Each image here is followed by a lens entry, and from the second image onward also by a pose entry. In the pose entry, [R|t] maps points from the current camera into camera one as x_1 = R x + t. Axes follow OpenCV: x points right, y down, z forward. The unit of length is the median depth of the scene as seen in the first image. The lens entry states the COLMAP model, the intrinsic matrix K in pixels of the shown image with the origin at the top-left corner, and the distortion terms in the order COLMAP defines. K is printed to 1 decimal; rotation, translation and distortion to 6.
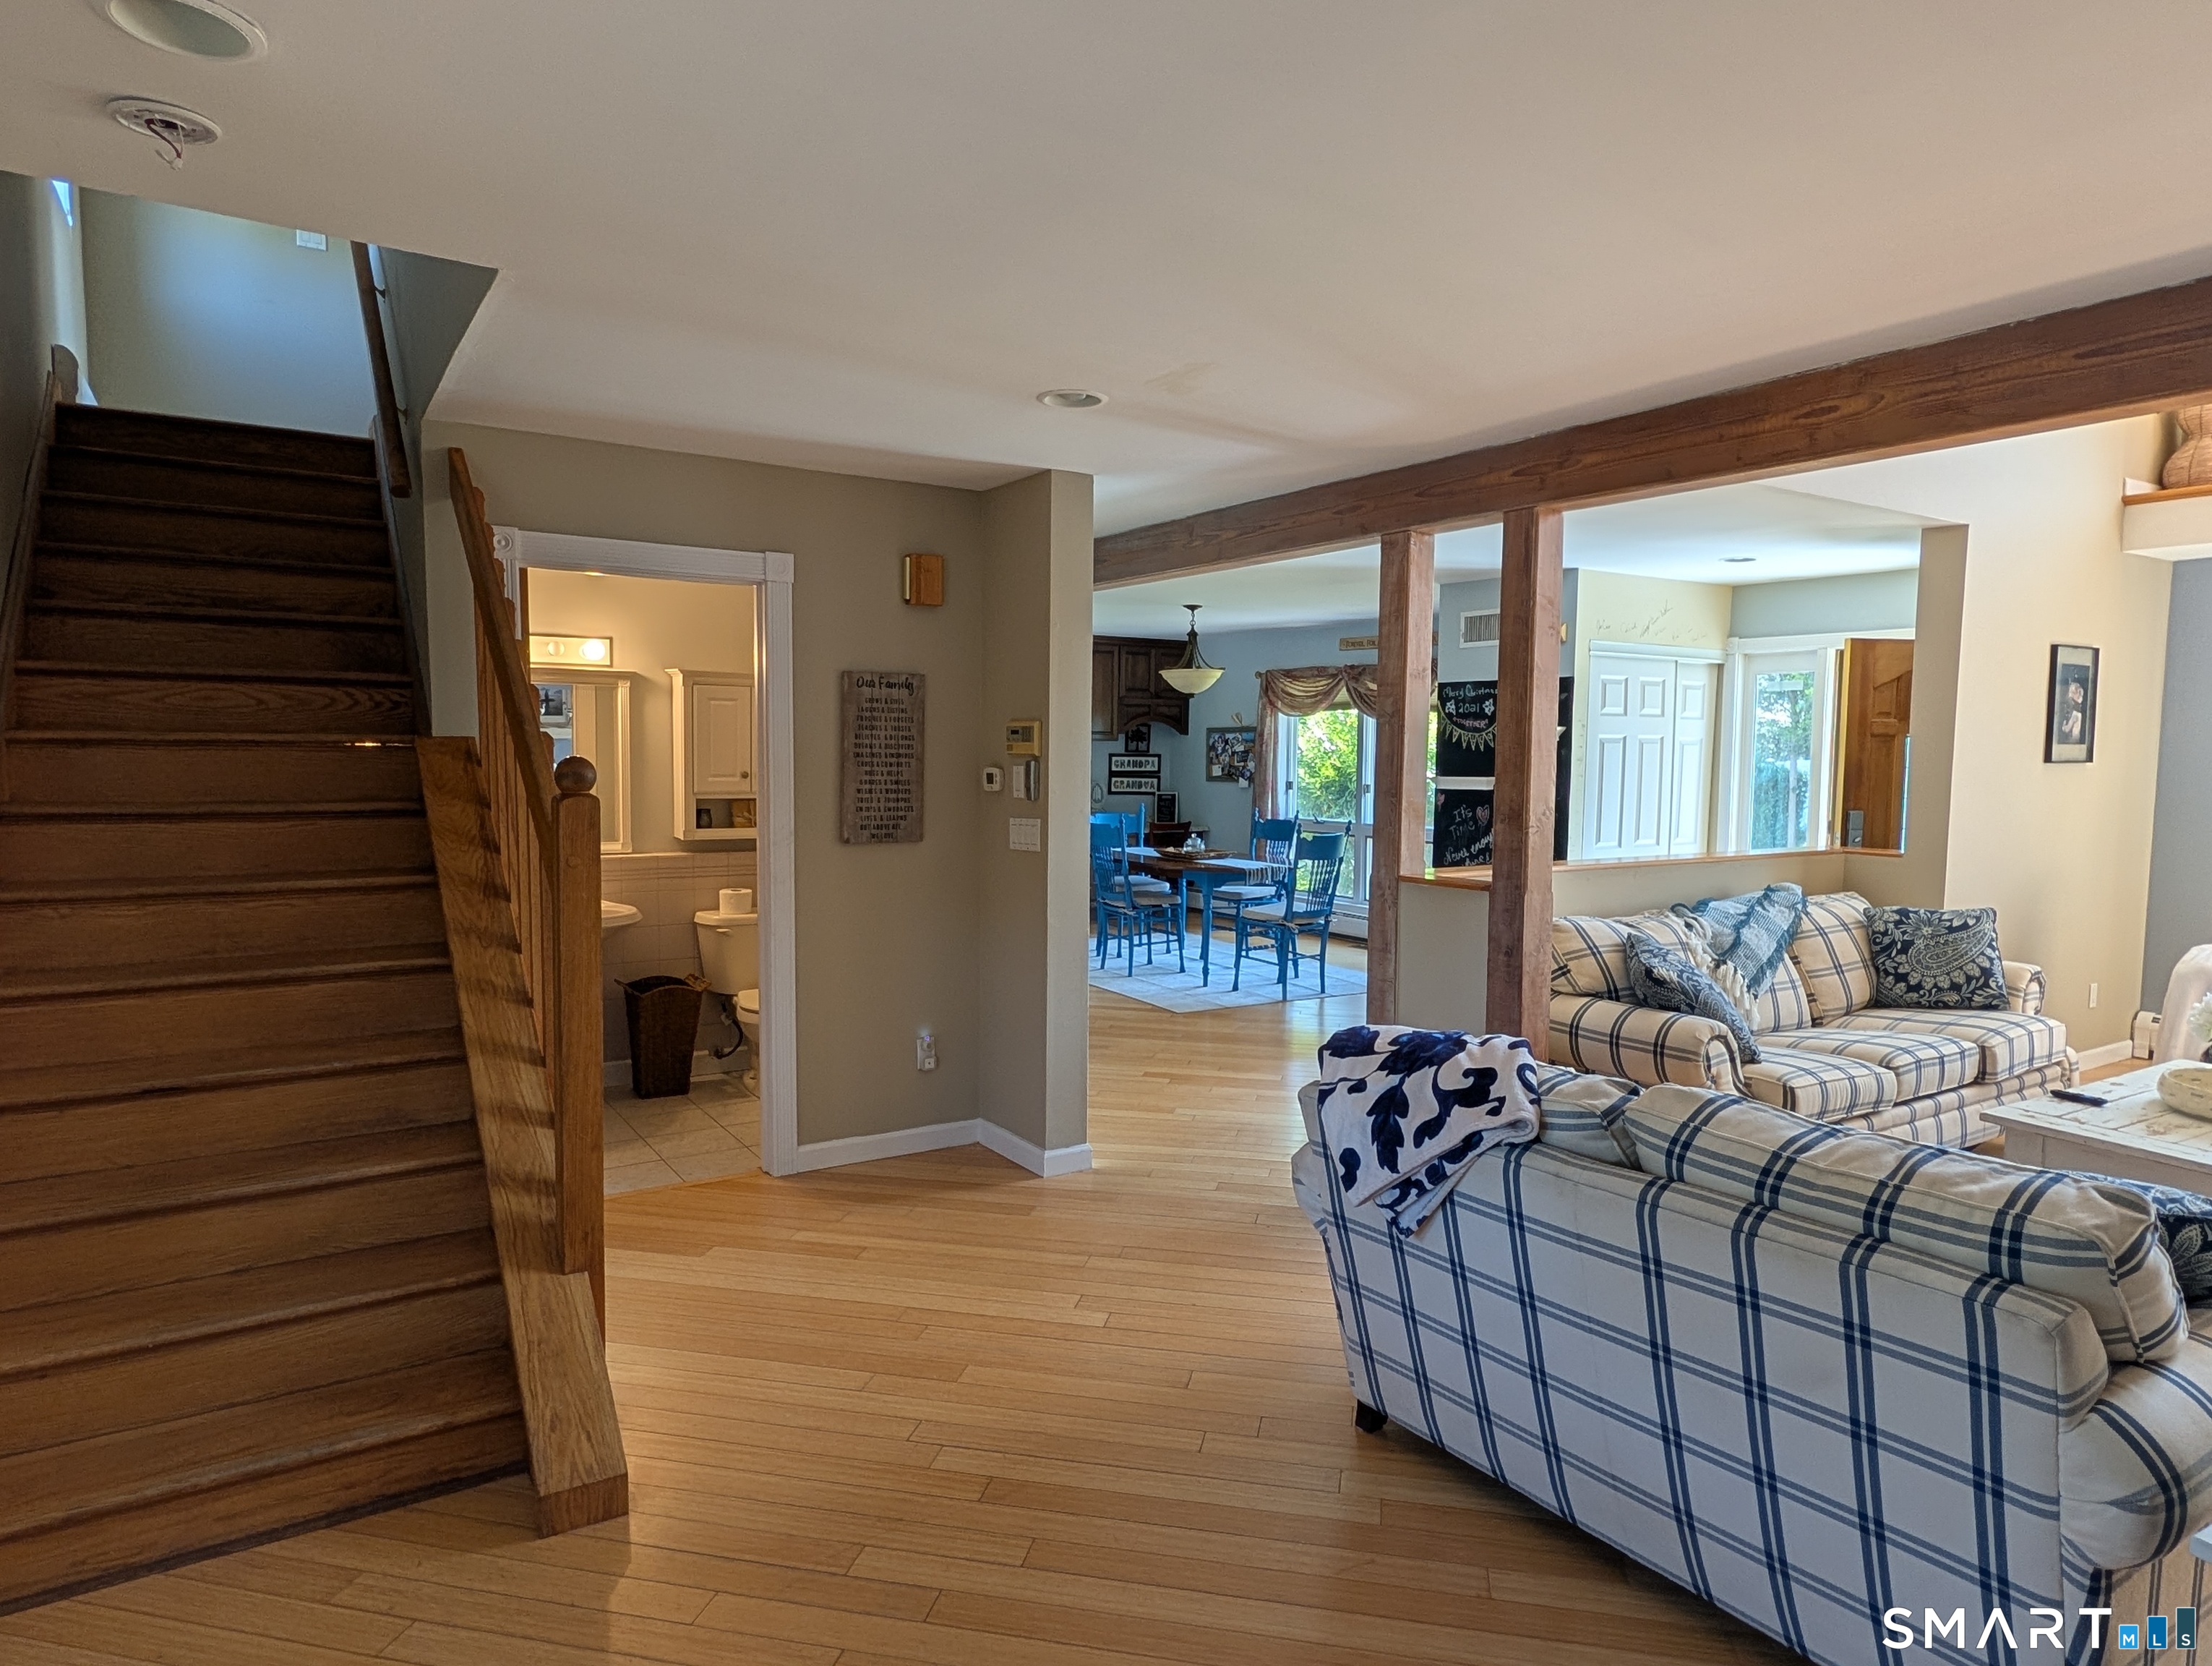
lens RADIAL K [[1298.6, 0, 1108.1], [0, 1298.6, 854.7], [0, 0, 1]] dist [-0.001500, 0.001372]
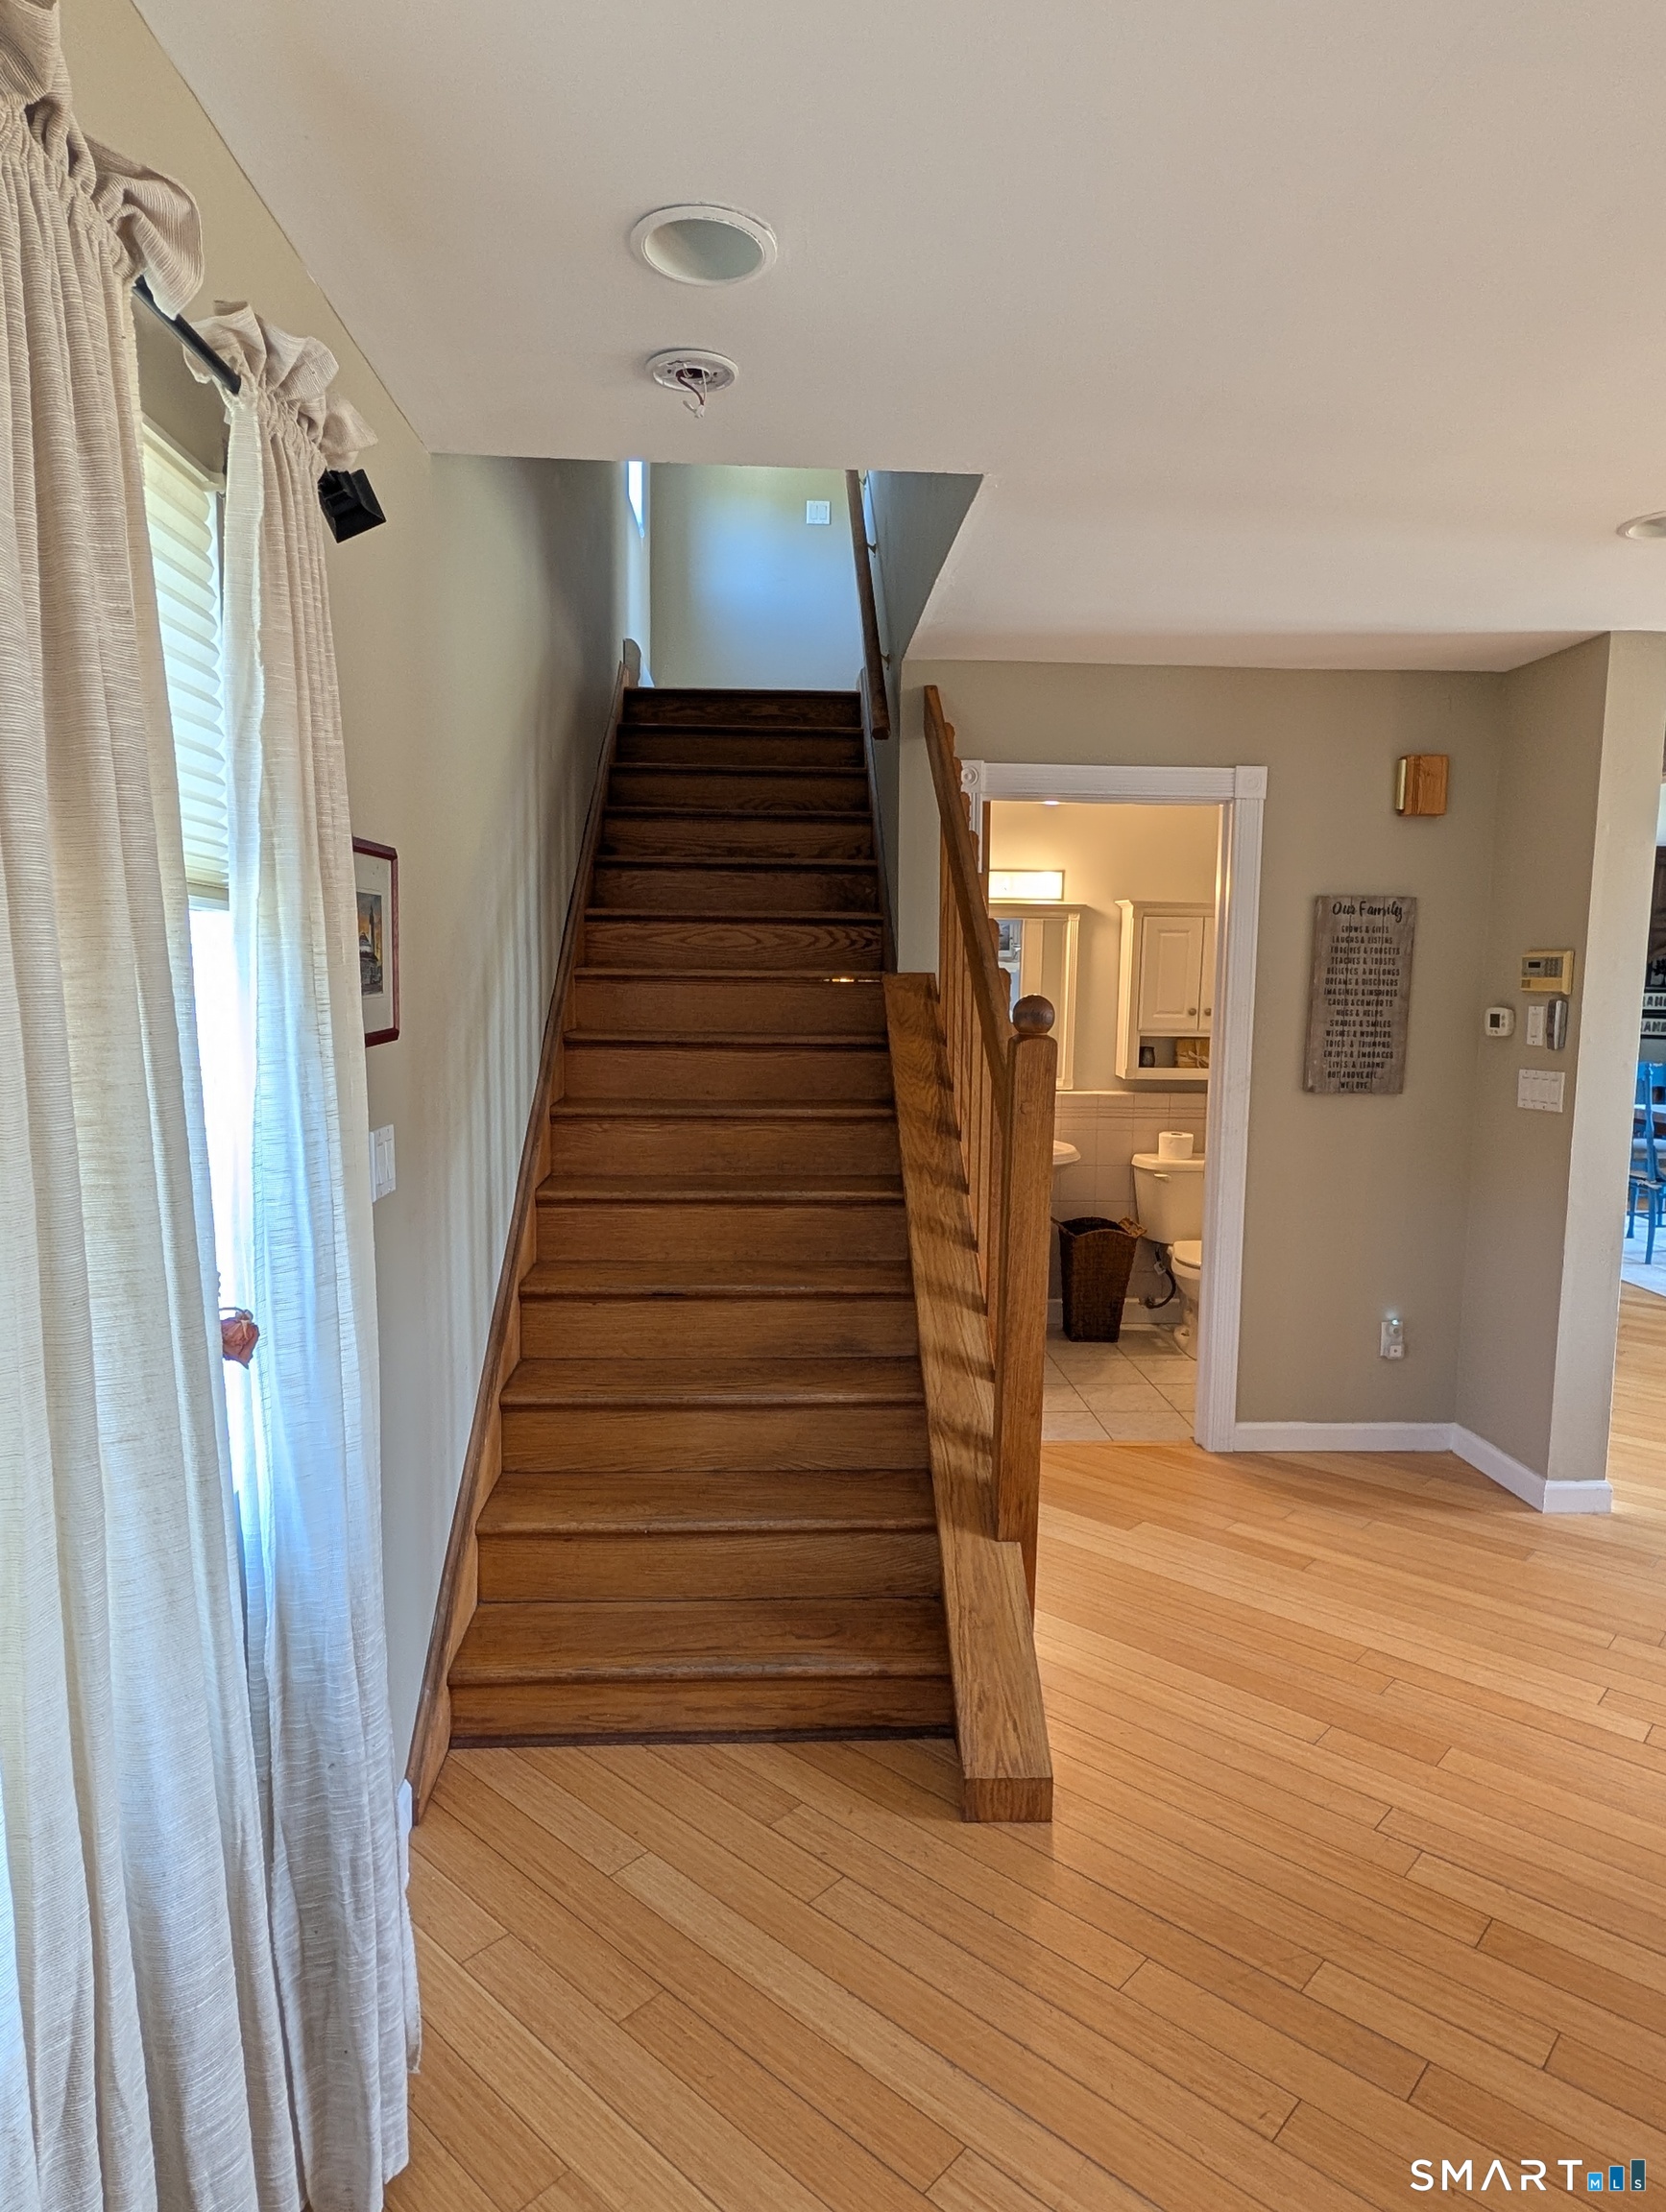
lens RADIAL K [[1298.5, 0, 825.1], [0, 1298.5, 1107.6], [0, 0, 1]] dist [-0.001500, 0.001372]
pose [[0.861631, 0.050853, -0.504981, -0.049724], [-0.042179, 0.998701, 0.028603, -0.011876], [0.505779, -0.003345, 0.862656, 0.091391]]
